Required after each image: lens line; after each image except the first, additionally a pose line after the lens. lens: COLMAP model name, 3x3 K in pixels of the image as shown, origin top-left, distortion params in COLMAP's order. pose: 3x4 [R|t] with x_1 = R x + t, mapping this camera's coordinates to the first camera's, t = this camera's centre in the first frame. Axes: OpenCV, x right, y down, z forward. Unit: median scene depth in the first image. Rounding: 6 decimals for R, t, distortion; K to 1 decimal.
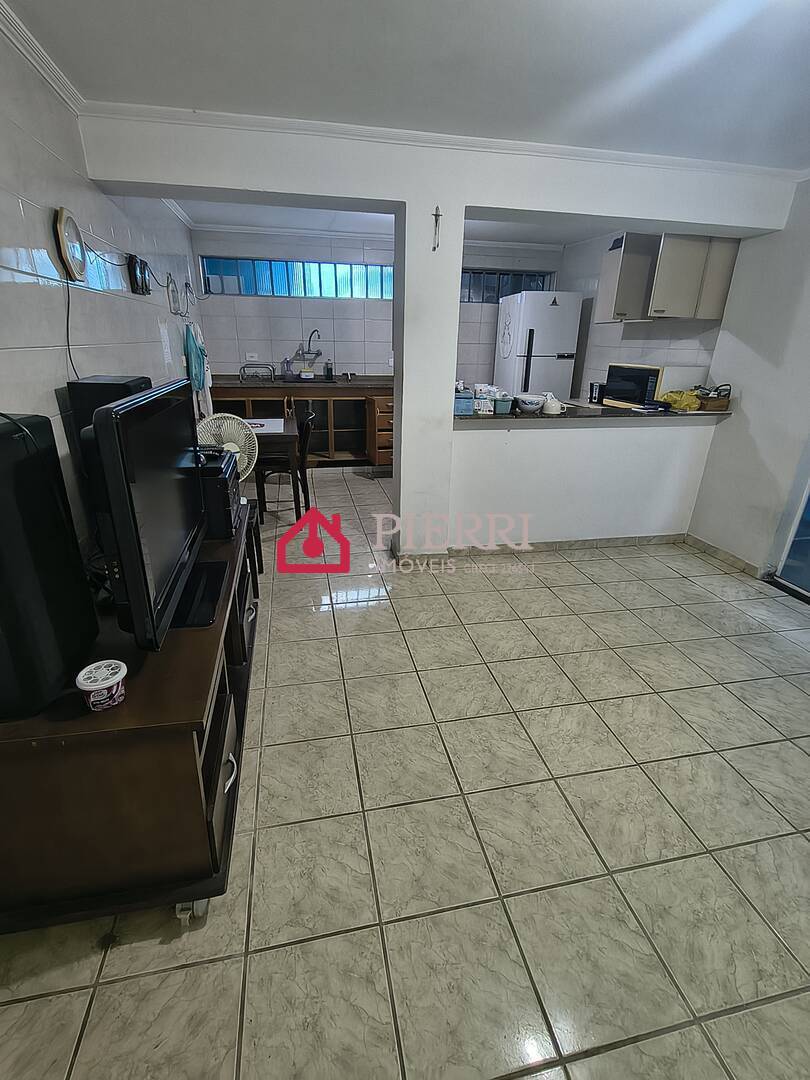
lens RADIAL K [[489.0, 0, 403.4], [0, 489.0, 541.7], [0, 0, 1]] dist [-0.001319, 0.000280]
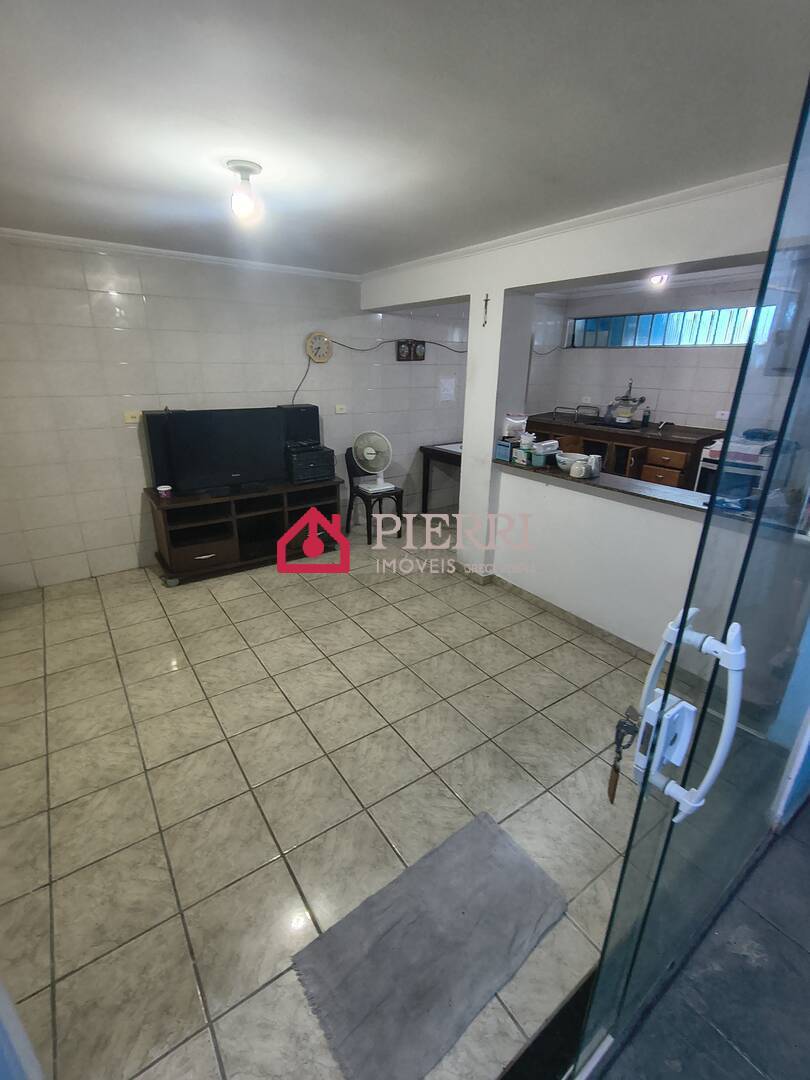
lens RADIAL K [[489.0, 0, 403.4], [0, 489.0, 541.7], [0, 0, 1]] dist [-0.001319, 0.000280]
pose [[0.389311, 0.311592, -0.866803, 1.091347], [-0.360708, 0.917461, 0.167796, -0.195643], [0.847542, 0.247338, 0.469571, 0.322790]]
